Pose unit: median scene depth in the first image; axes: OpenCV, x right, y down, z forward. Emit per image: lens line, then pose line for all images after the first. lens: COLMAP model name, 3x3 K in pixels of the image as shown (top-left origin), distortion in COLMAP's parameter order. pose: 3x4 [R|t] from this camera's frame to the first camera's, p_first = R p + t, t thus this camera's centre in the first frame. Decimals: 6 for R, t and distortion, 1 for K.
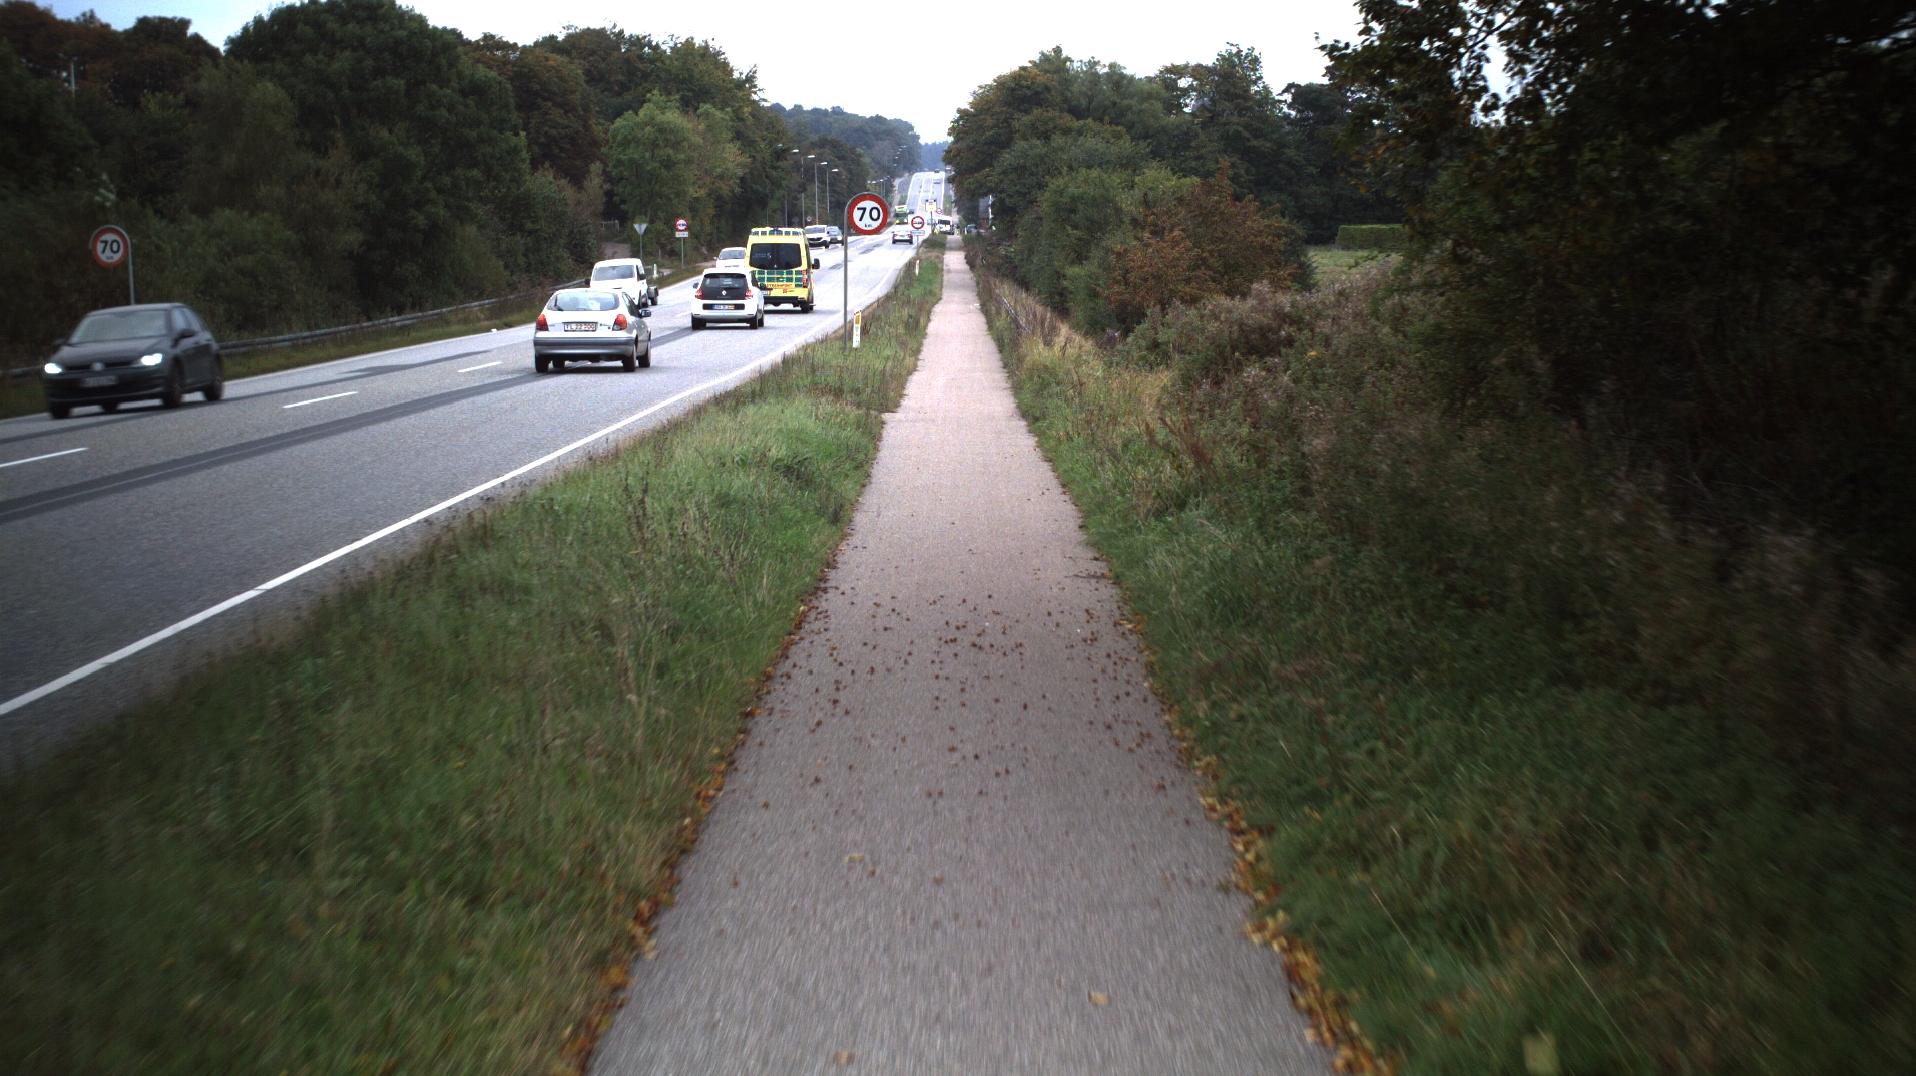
lens RADIAL K [[5182.3, 0, 959.6], [0, 5182.3, 539.1], [0, 0, 1]] dist [-0.492141, 0.000000]
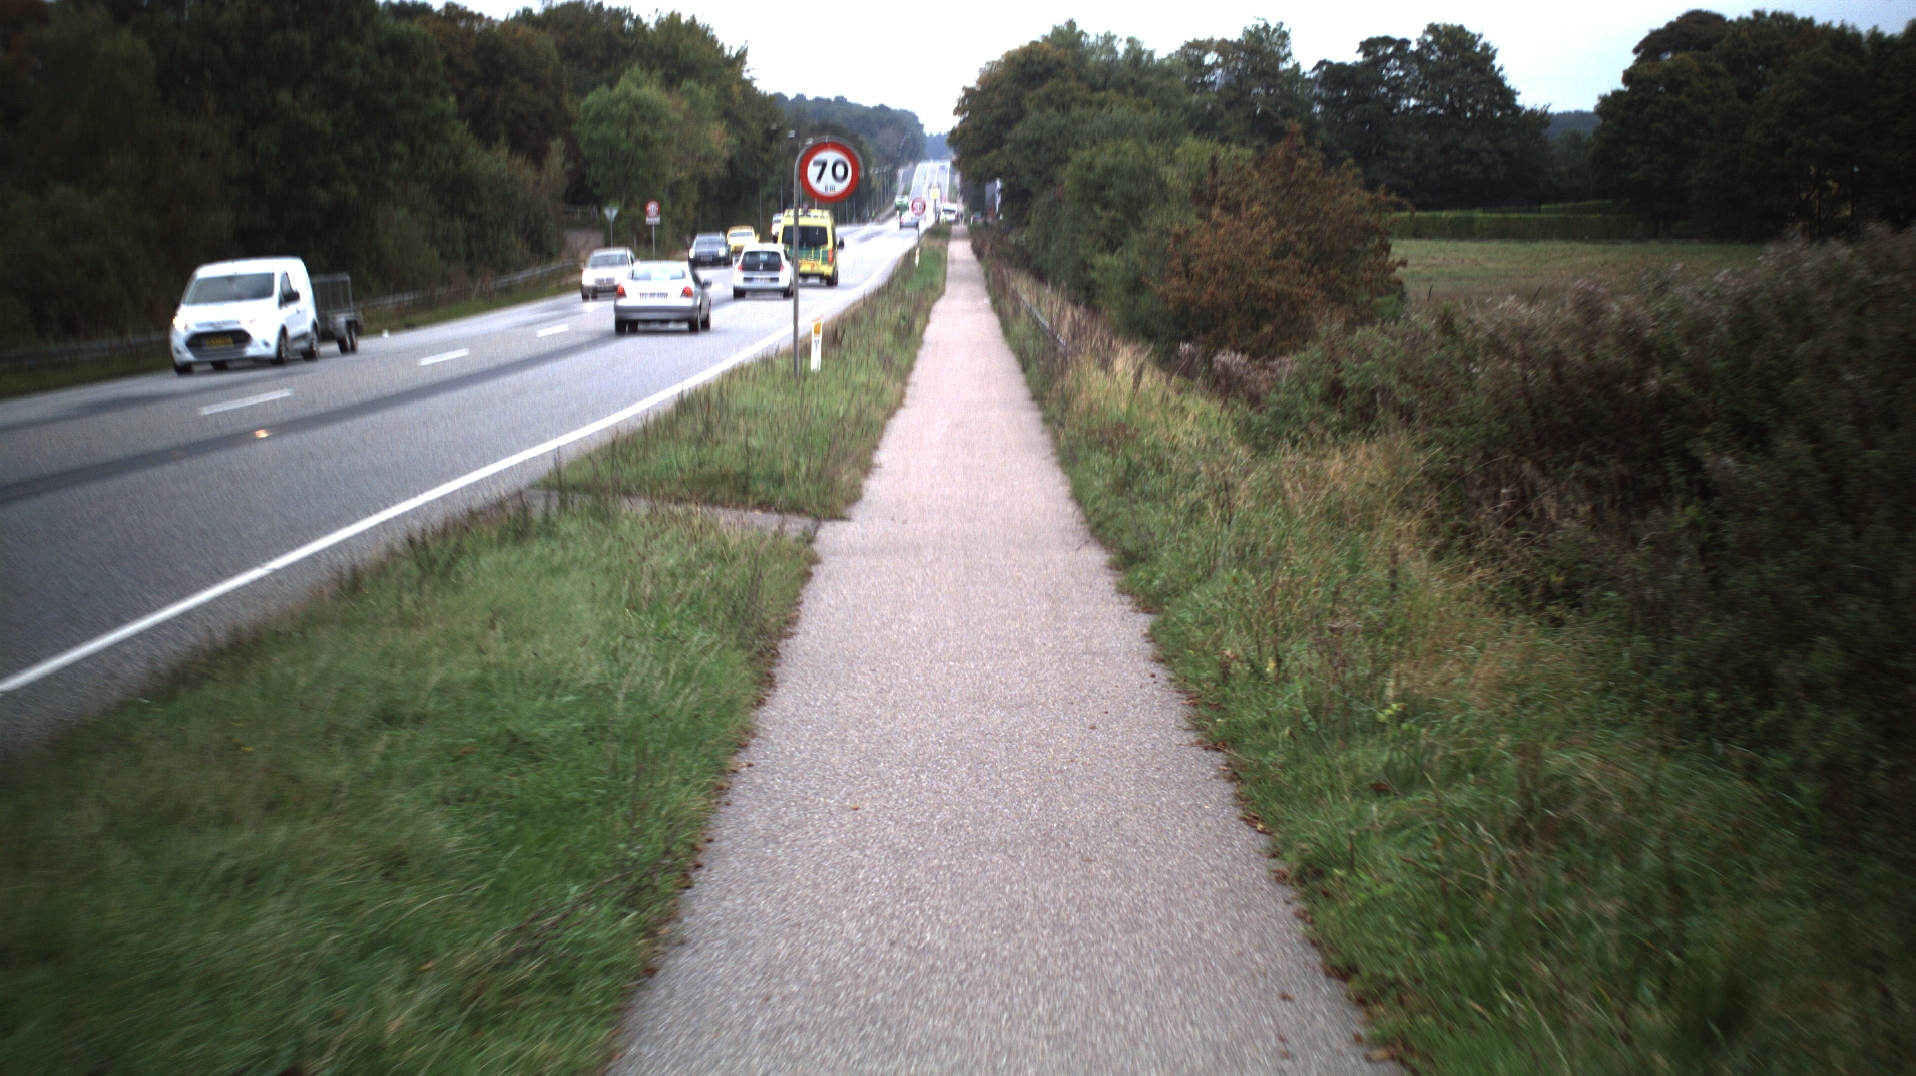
lens RADIAL K [[5165.7, 0, 956.4], [0, 5165.7, 536.3], [0, 0, 1]] dist [-0.488639, 0.000000]
pose [[0.999998, 0.001286, -0.001535, -0.000209], [-0.001285, 0.999998, 0.001205, -0.008953], [0.001536, -0.001203, 0.999998, 0.181041]]
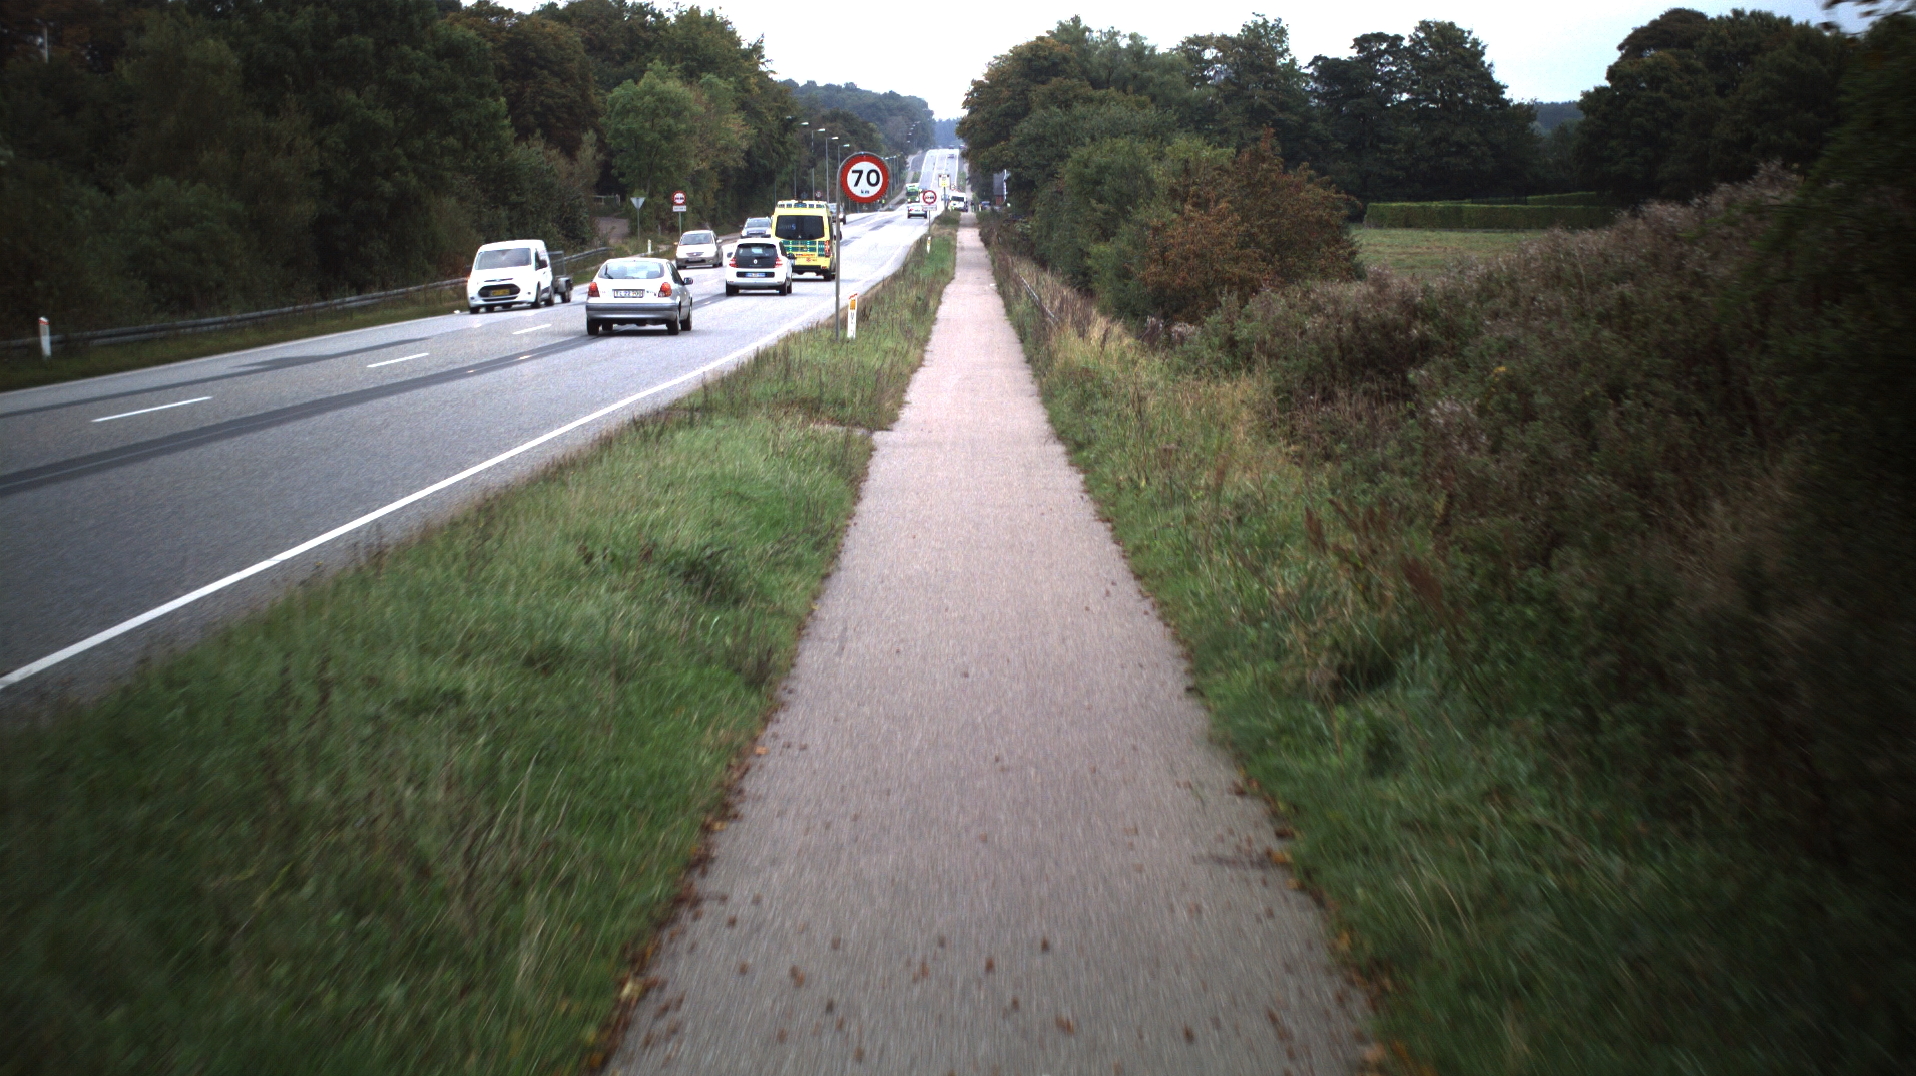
lens RADIAL K [[5165.7, 0, 970.2], [0, 5165.7, 544.9], [0, 0, 1]] dist [-0.488639, 0.000000]
pose [[0.999989, 0.004619, -0.000286, -0.000151], [-0.004618, 0.999974, 0.005526, -0.004613], [0.000311, -0.005525, 0.999985, 0.092981]]
